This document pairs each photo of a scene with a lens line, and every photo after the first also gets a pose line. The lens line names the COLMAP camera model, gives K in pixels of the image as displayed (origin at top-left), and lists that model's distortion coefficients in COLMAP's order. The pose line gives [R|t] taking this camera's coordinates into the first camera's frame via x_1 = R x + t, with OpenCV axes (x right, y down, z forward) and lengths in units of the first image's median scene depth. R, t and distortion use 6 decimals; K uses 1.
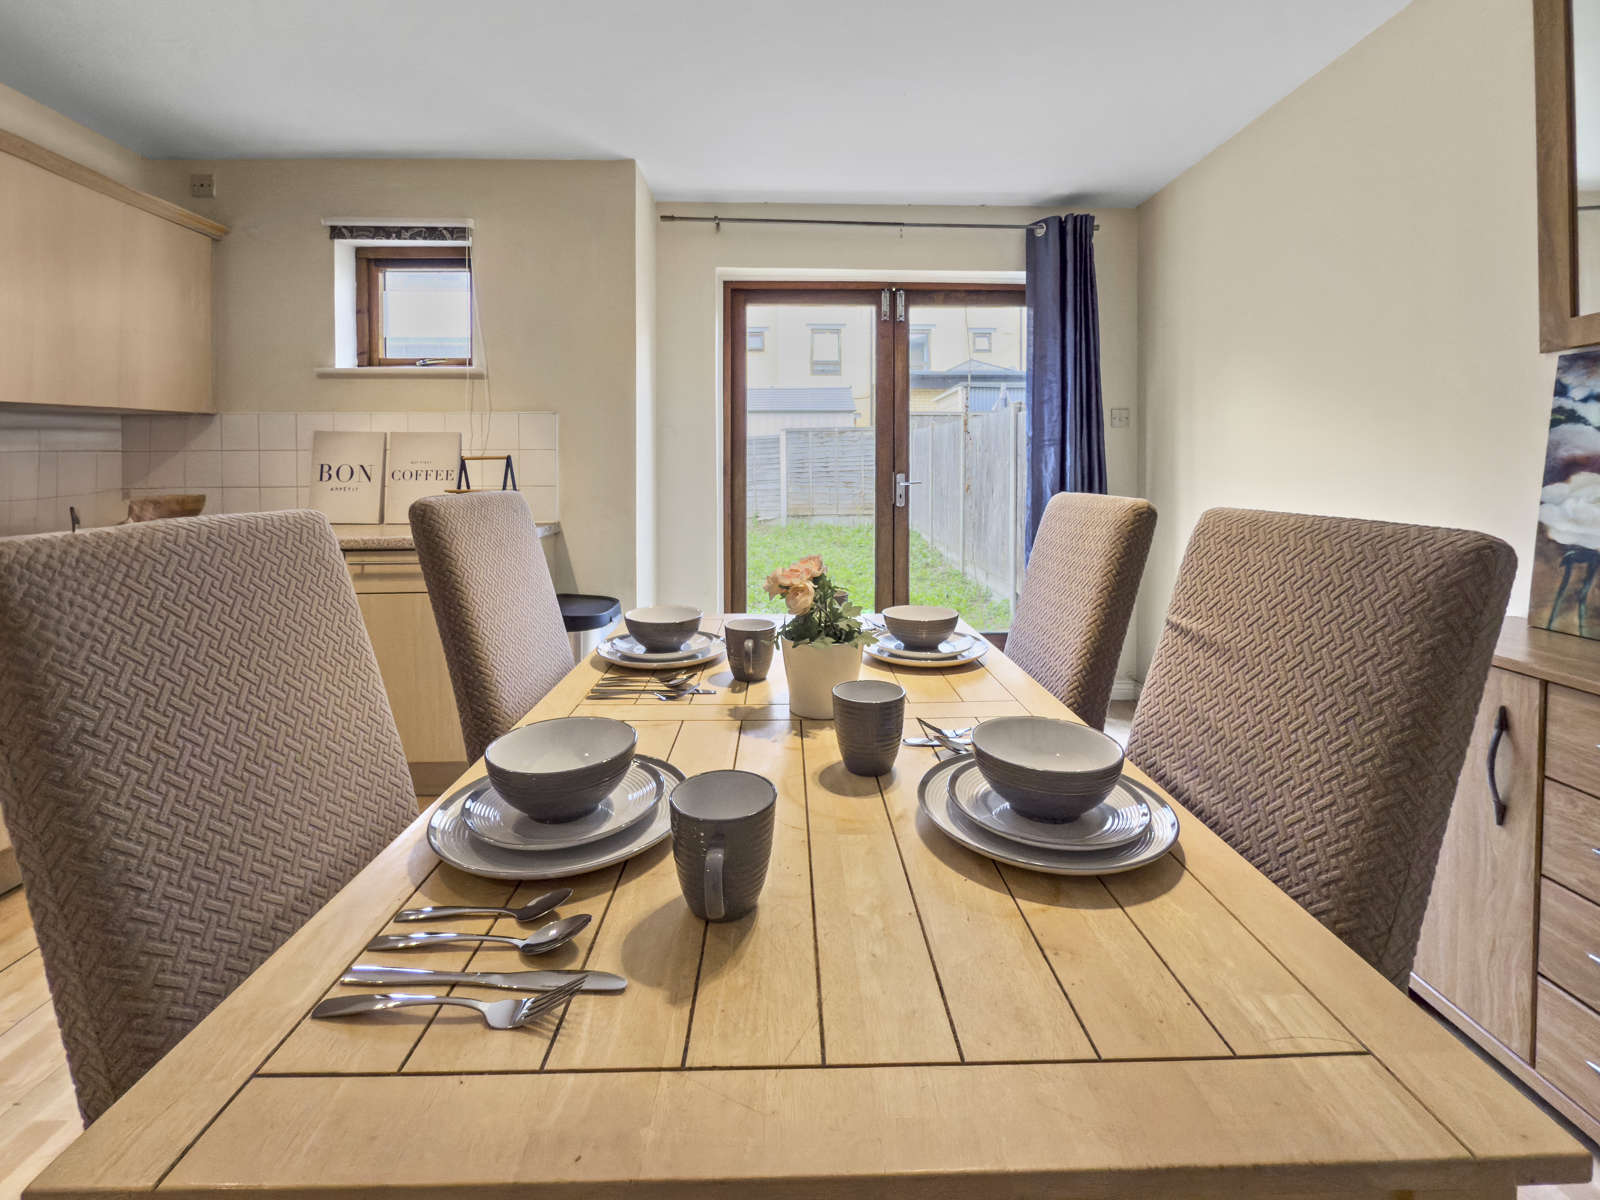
lens RADIAL K [[686.2, 0, 796.9], [0, 686.2, 478.6], [0, 0, 1]] dist [-0.002730, 0.000014]
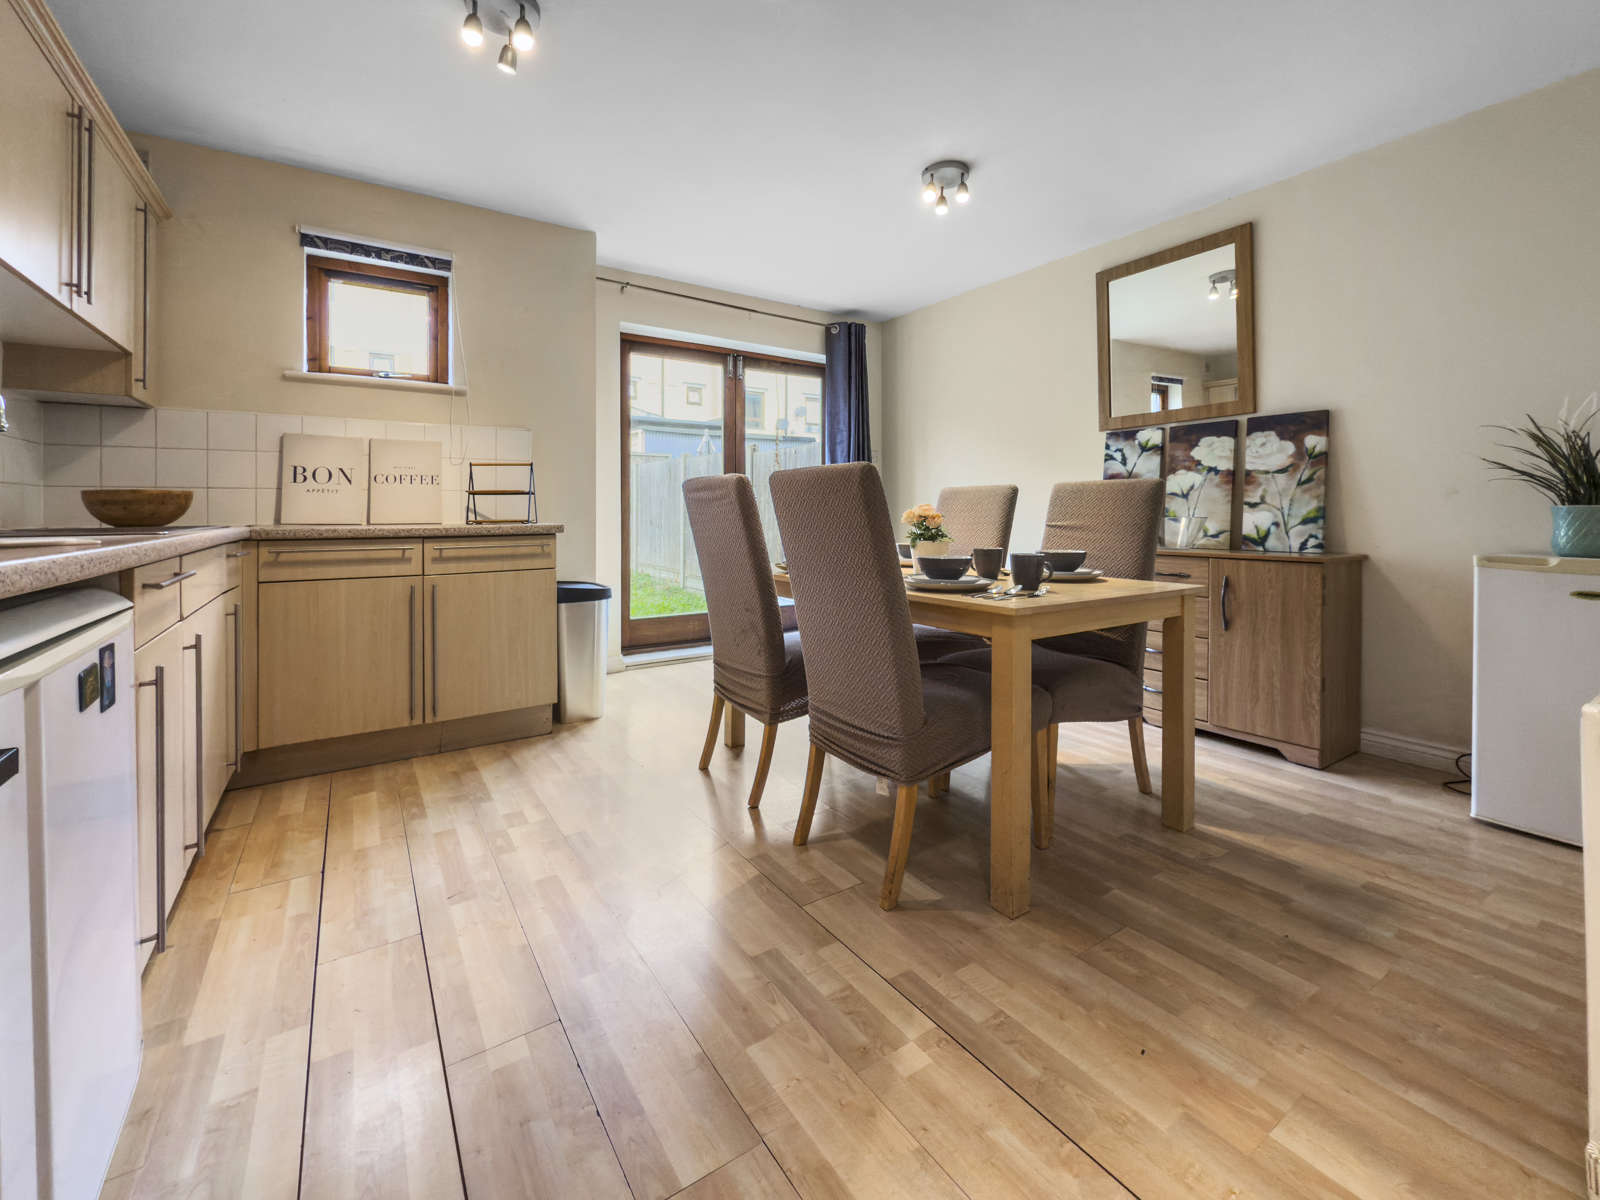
lens RADIAL K [[675.9, 0, 795.6], [0, 675.9, 509.1], [0, 0, 1]] dist [-0.000428, -0.000210]
pose [[0.844715, 0.000858, 0.535215, -0.558315], [0.009138, 0.999830, -0.016025, 0.060761], [-0.535138, 0.018428, 0.844564, -0.220101]]
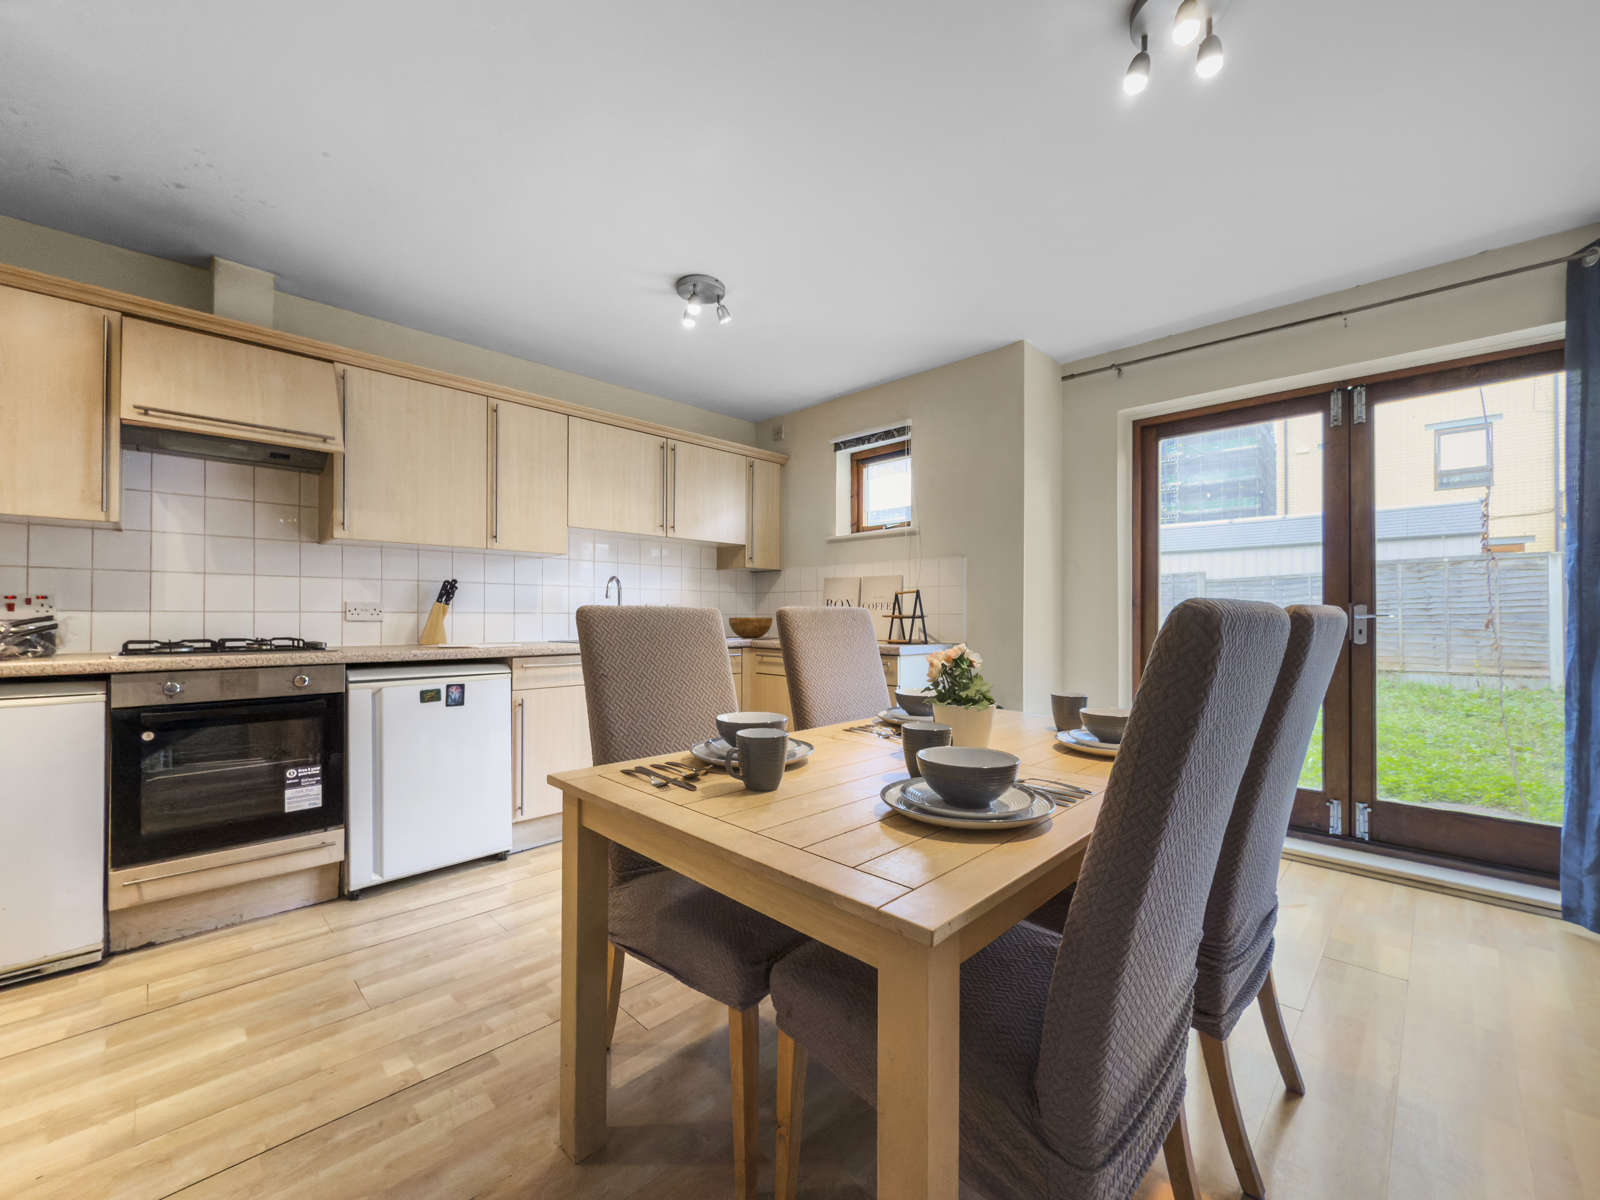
lens RADIAL K [[649.3, 0, 794.2], [0, 649.3, 611.2], [0, 0, 1]] dist [-0.002383, -0.000072]
pose [[0.693670, -0.001772, -0.720291, 0.285856], [-0.014067, 0.999773, -0.016006, 0.026867], [0.720155, 0.021235, 0.693488, -0.051686]]
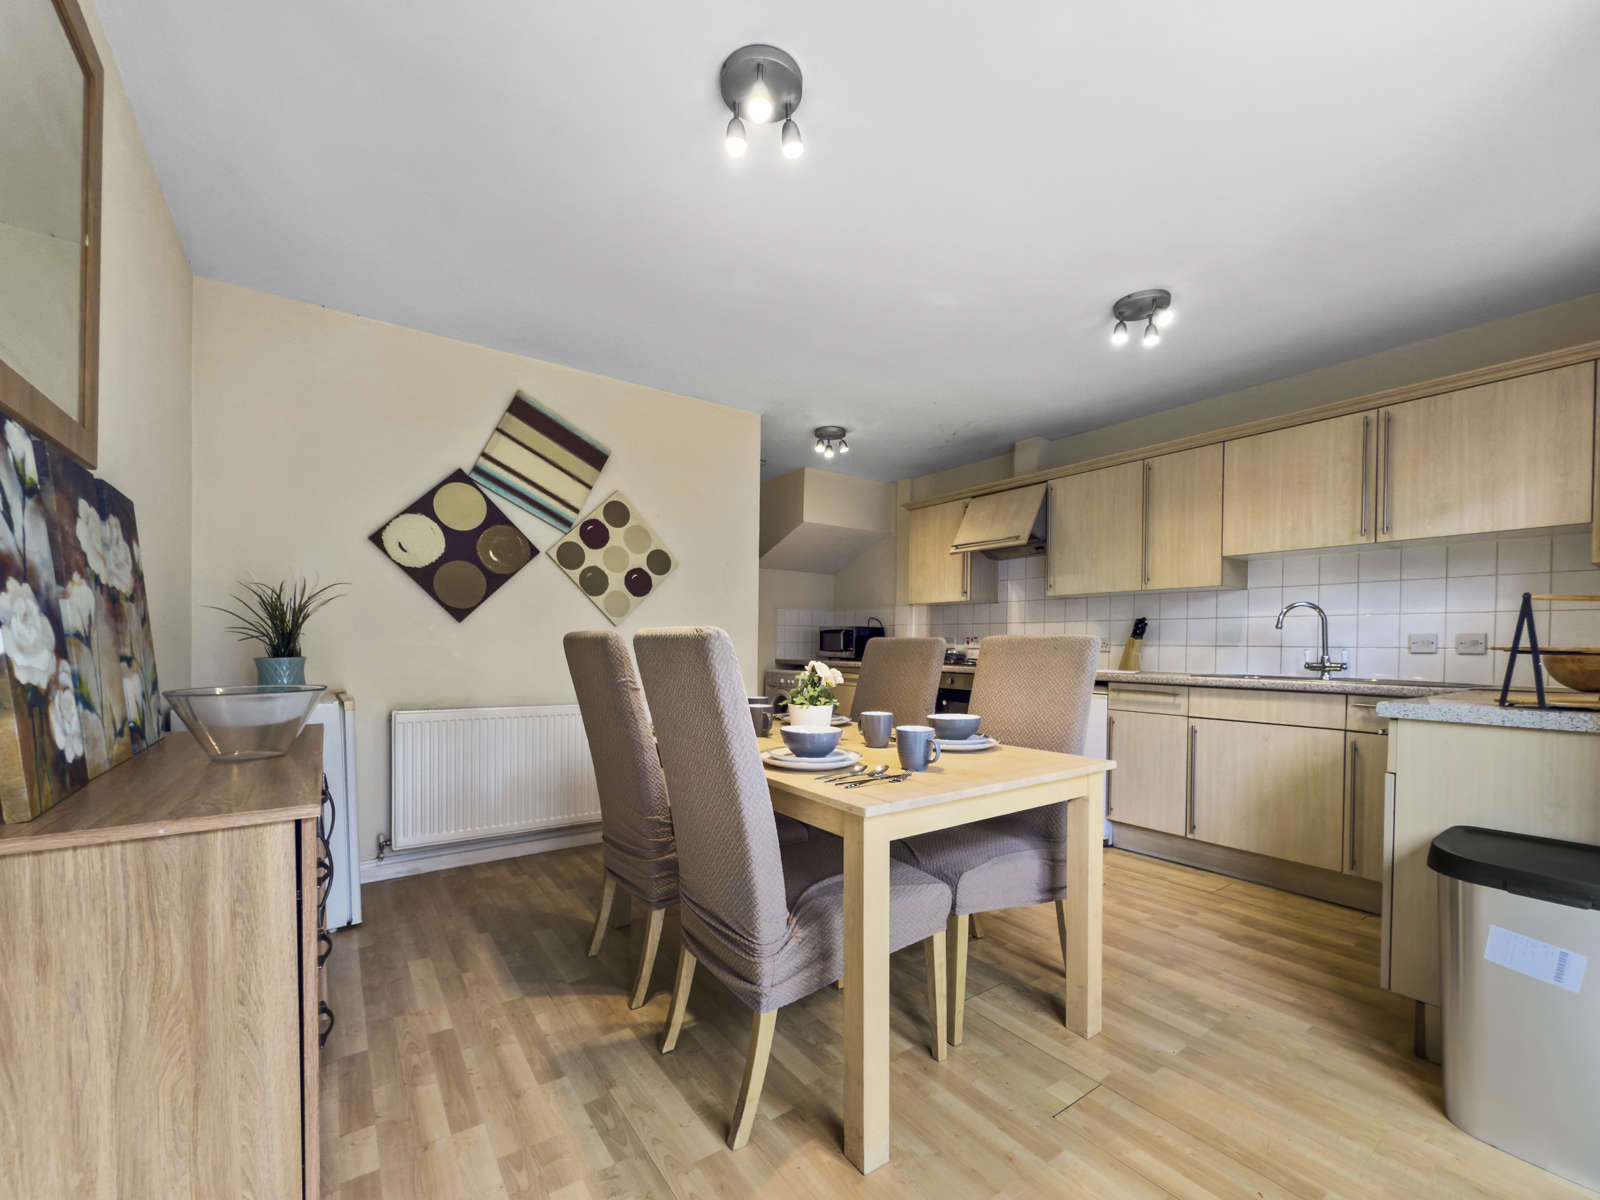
lens RADIAL K [[666.8, 0, 805.0], [0, 666.8, 653.8], [0, 0, 1]] dist [-0.000954, -0.000260]
pose [[-0.822652, -0.001378, -0.568544, 0.419061], [-0.019293, 0.999489, 0.025492, 0.016641], [0.568219, 0.031940, -0.822258, 0.956376]]
